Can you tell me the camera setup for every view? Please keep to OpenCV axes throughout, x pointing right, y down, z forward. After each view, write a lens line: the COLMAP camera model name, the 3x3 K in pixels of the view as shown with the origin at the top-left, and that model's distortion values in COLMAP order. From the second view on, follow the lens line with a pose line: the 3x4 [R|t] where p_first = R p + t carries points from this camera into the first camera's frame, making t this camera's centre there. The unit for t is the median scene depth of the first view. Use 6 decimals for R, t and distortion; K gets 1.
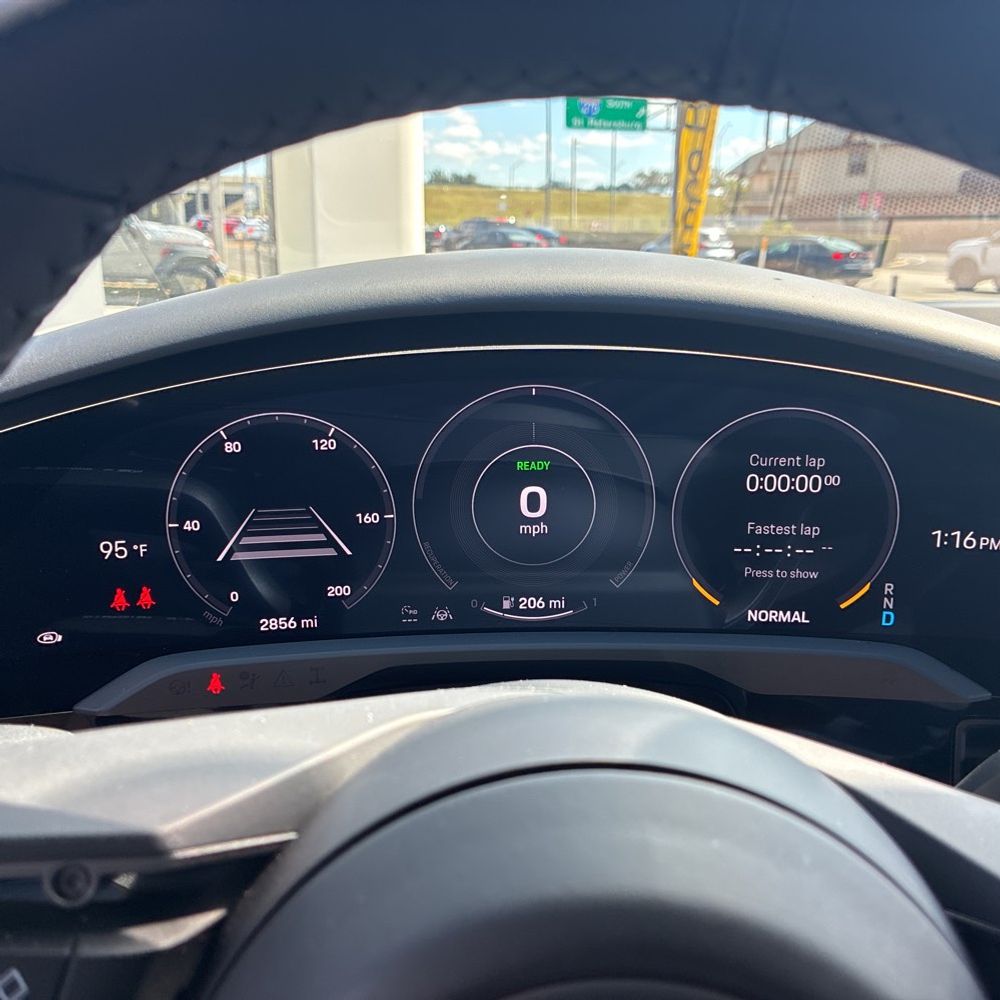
lens RADIAL K [[1013.9, 0, 500.6], [0, 1013.9, 495.7], [0, 0, 1]] dist [0.023903, 0.000000]
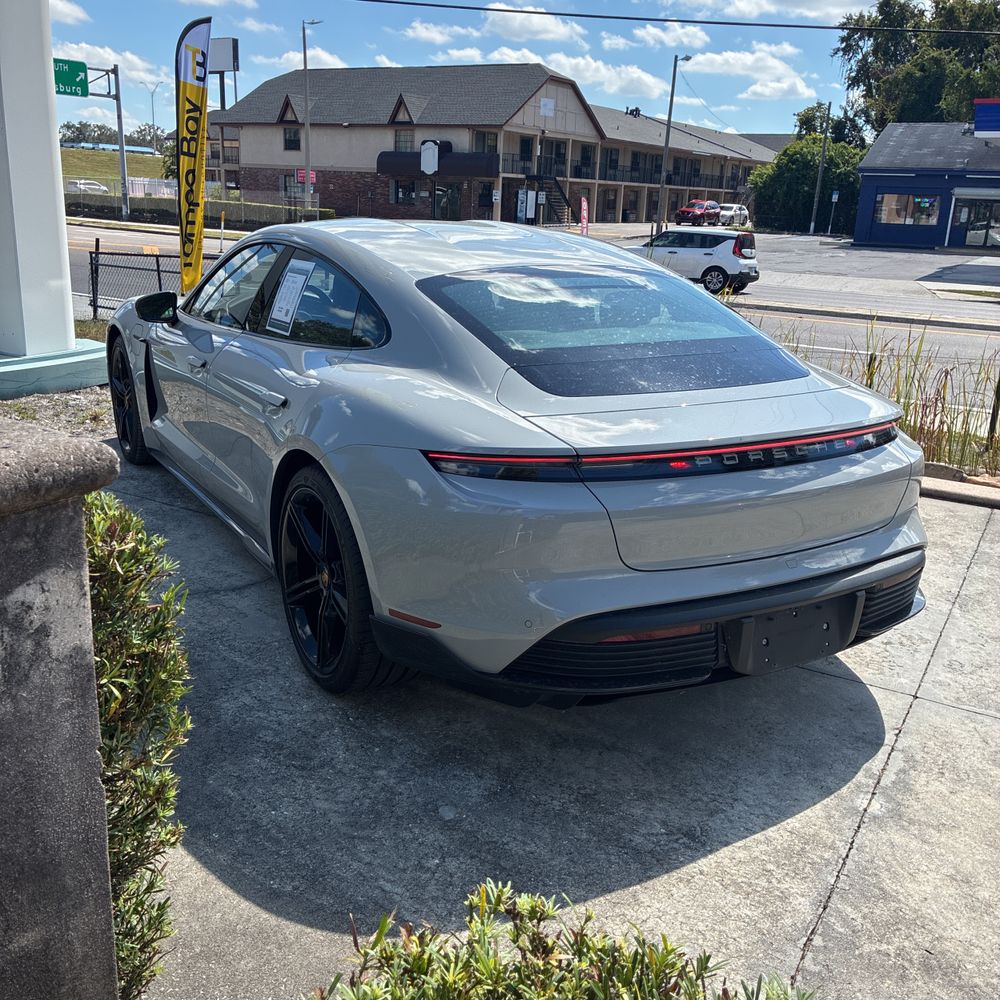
lens RADIAL K [[1013.9, 0, 502.9], [0, 1013.9, 500.8], [0, 0, 1]] dist [0.023903, 0.000000]
pose [[0.868704, -0.117018, 0.481311, -0.036804], [0.096521, 0.993058, 0.067227, 0.016243], [-0.485837, -0.011944, 0.873968, -0.104298]]
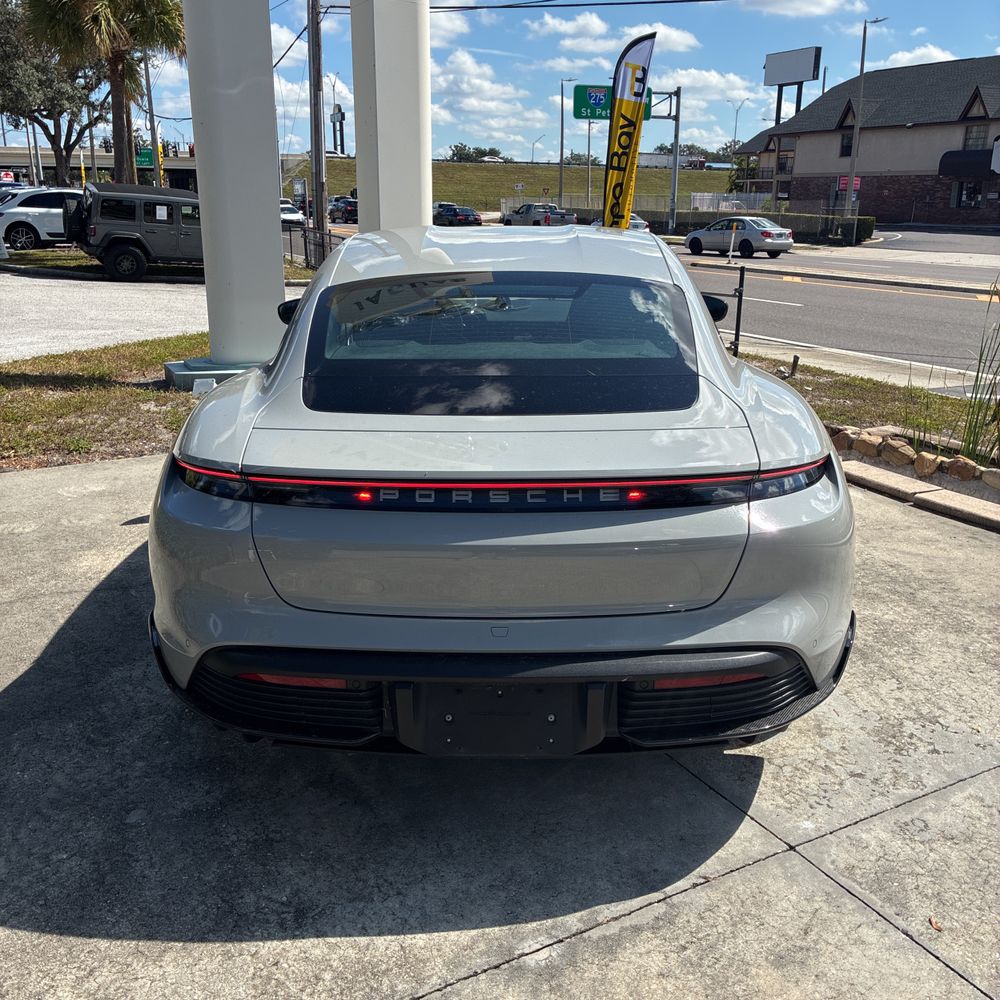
lens RADIAL K [[1013.9, 0, 498.1], [0, 1013.9, 505.2], [0, 0, 1]] dist [0.023903, 0.000000]
pose [[0.999629, 0.000865, -0.027230, 0.011262], [0.000069, 0.999412, 0.034275, 0.017887], [0.027244, -0.034265, 0.999041, -0.109480]]
